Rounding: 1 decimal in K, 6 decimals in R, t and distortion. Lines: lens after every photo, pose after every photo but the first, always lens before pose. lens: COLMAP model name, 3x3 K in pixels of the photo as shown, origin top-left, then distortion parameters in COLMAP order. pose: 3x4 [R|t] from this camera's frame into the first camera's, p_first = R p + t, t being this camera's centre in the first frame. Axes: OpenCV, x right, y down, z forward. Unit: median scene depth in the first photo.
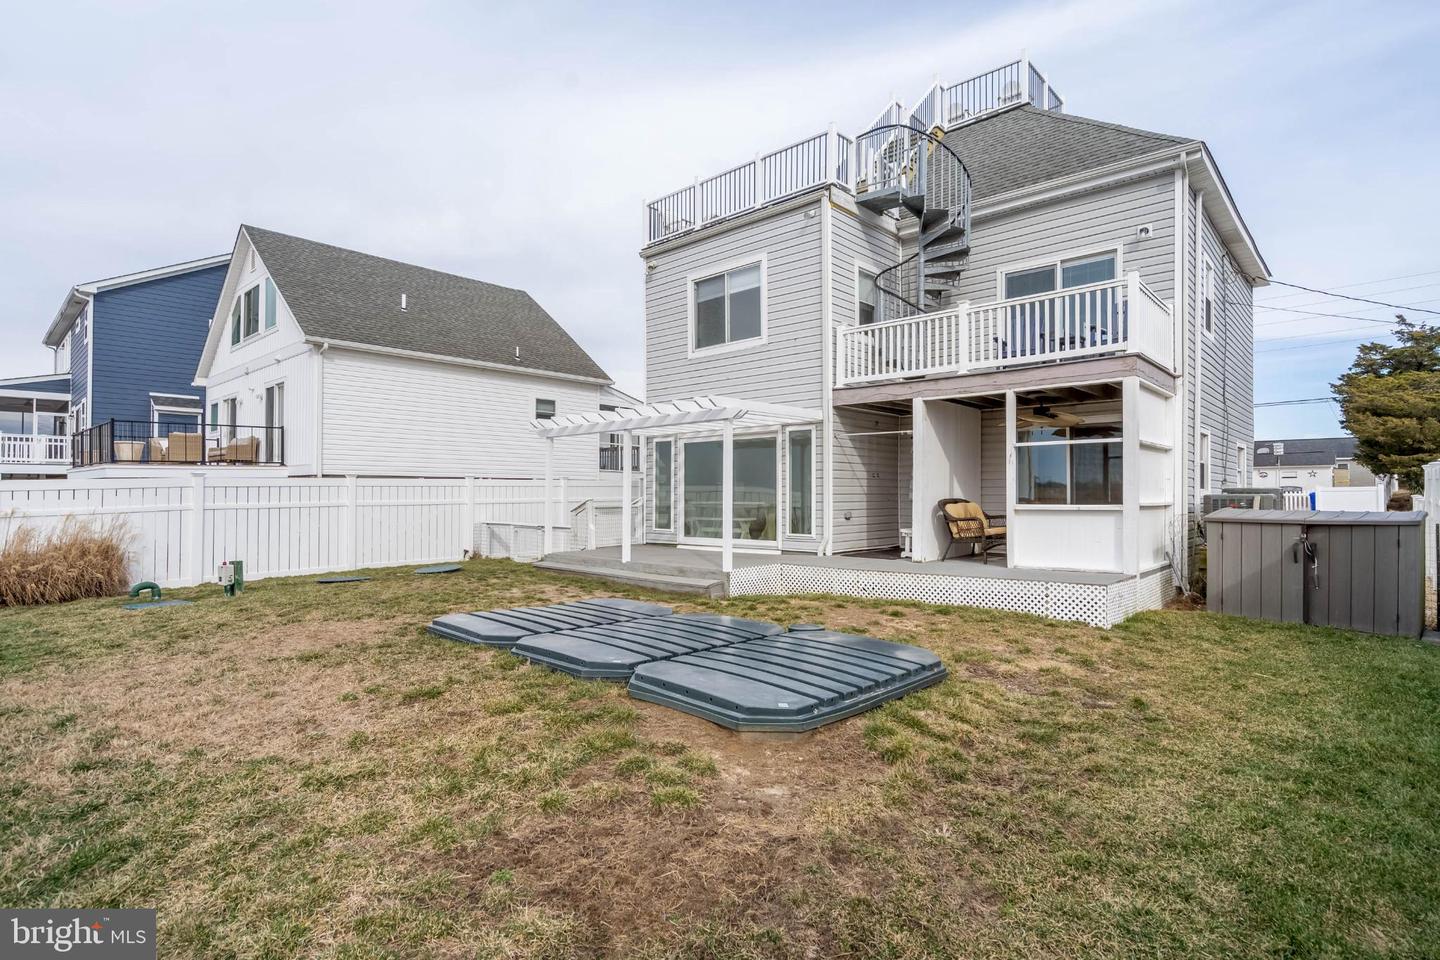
lens RADIAL K [[773.8, 0, 707.8], [0, 773.8, 479.3], [0, 0, 1]] dist [0.004480, -0.000053]
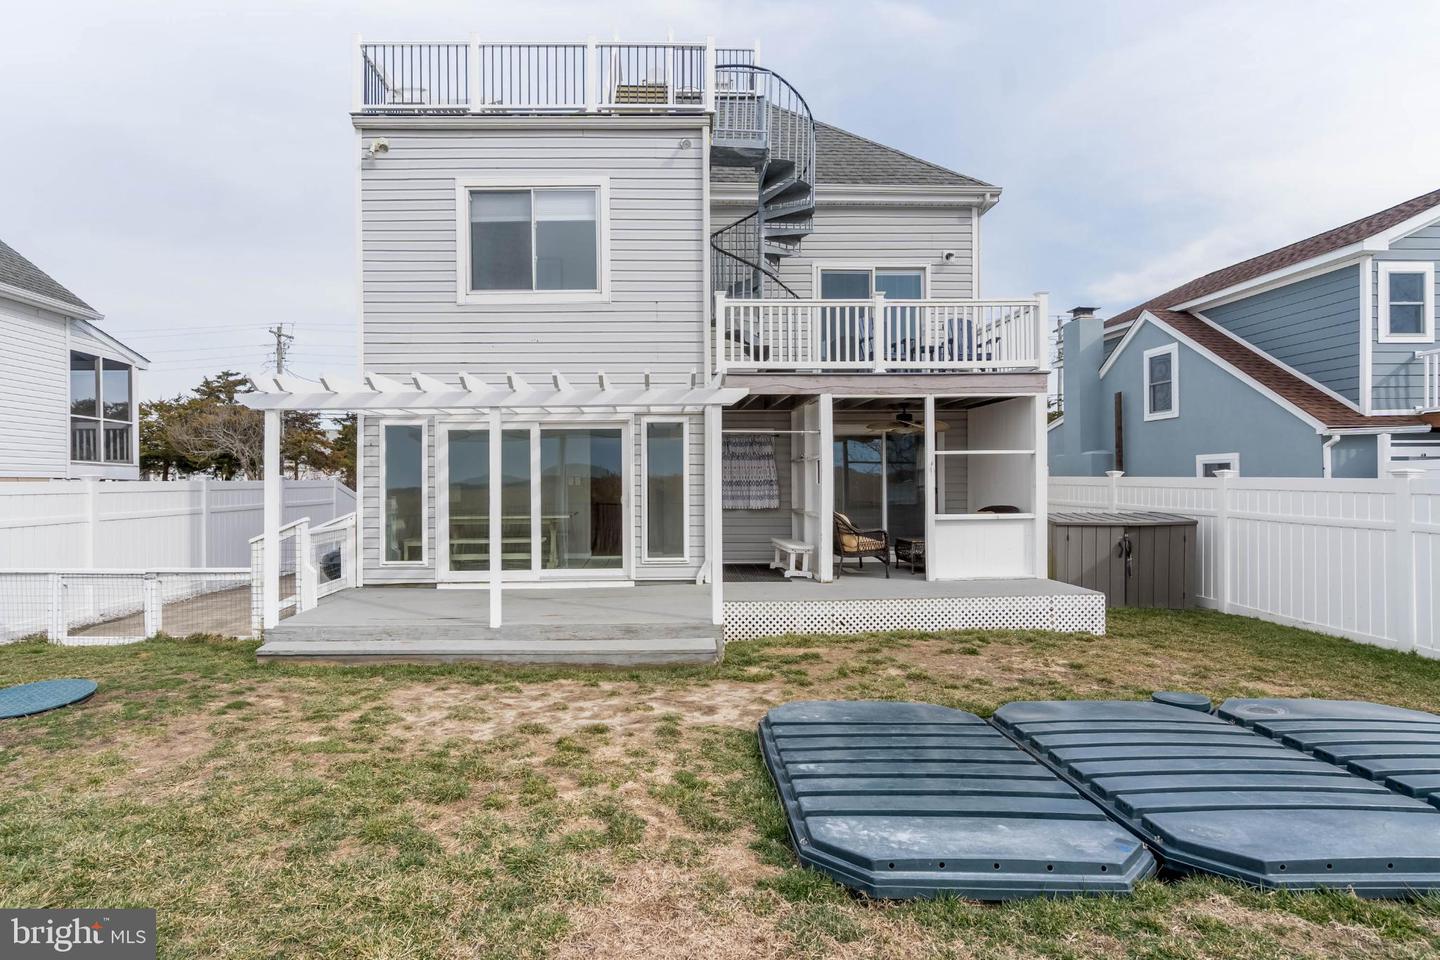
lens RADIAL K [[773.8, 0, 719.5], [0, 773.8, 478.4], [0, 0, 1]] dist [0.004480, -0.000053]
pose [[0.700386, 0.002747, 0.713759, -0.388652], [-0.009241, 0.999944, 0.005219, -0.012150], [-0.713705, -0.010251, 0.700372, 0.423591]]
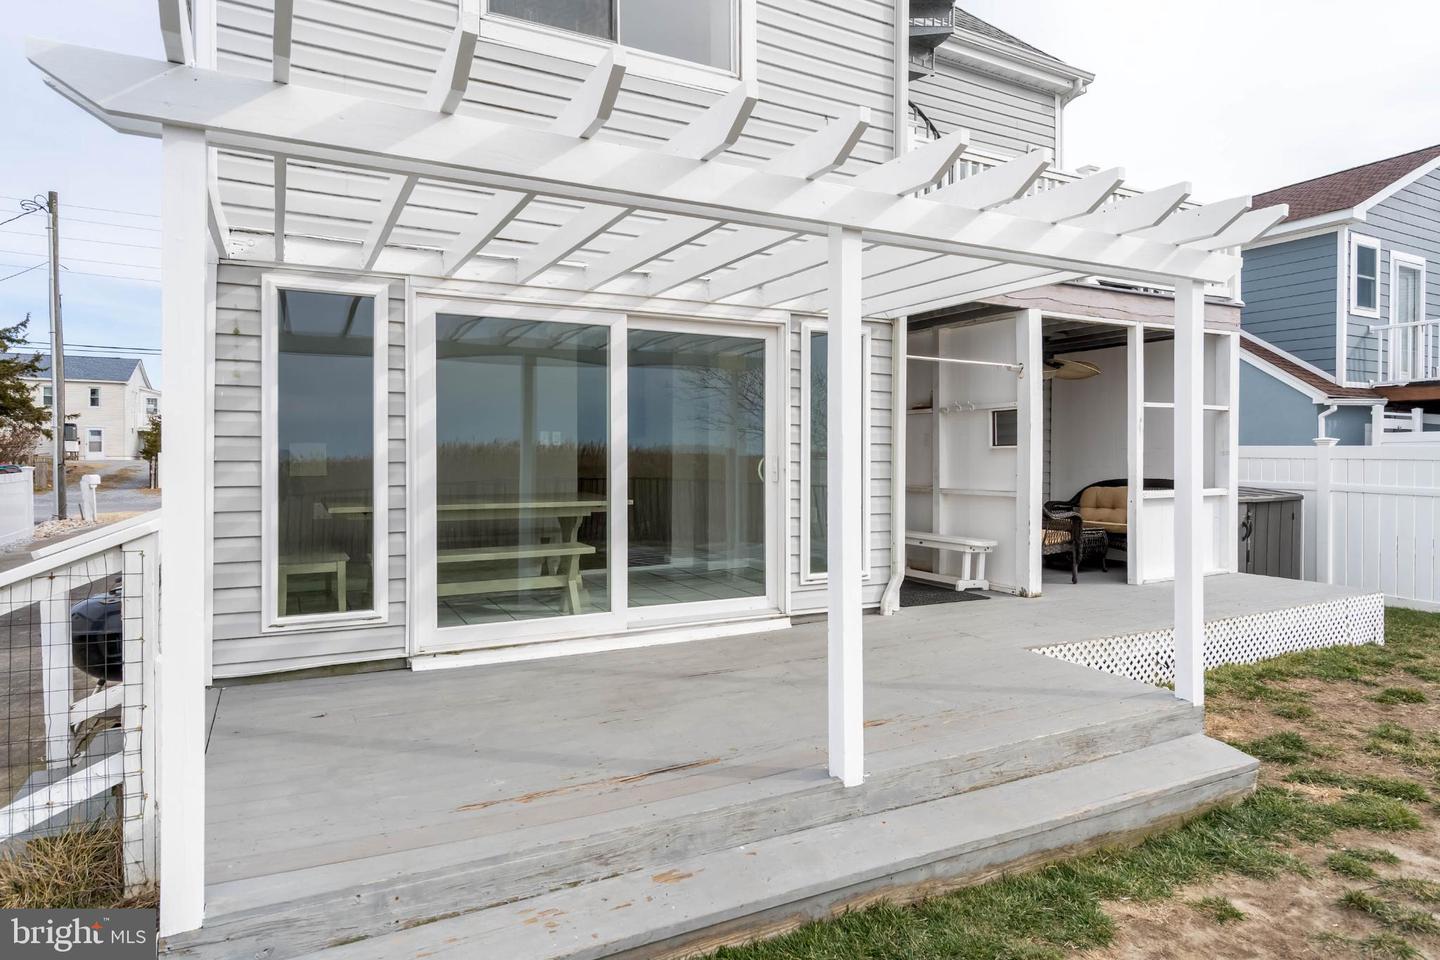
lens RADIAL K [[831.8, 0, 749.8], [0, 831.8, 462.0], [0, 0, 1]] dist [0.008836, 0.001921]
pose [[0.307690, -0.001905, 0.951485, -0.338754], [-0.021474, 0.999729, 0.008945, 0.005912], [-0.951244, -0.023184, 0.307566, 0.898974]]
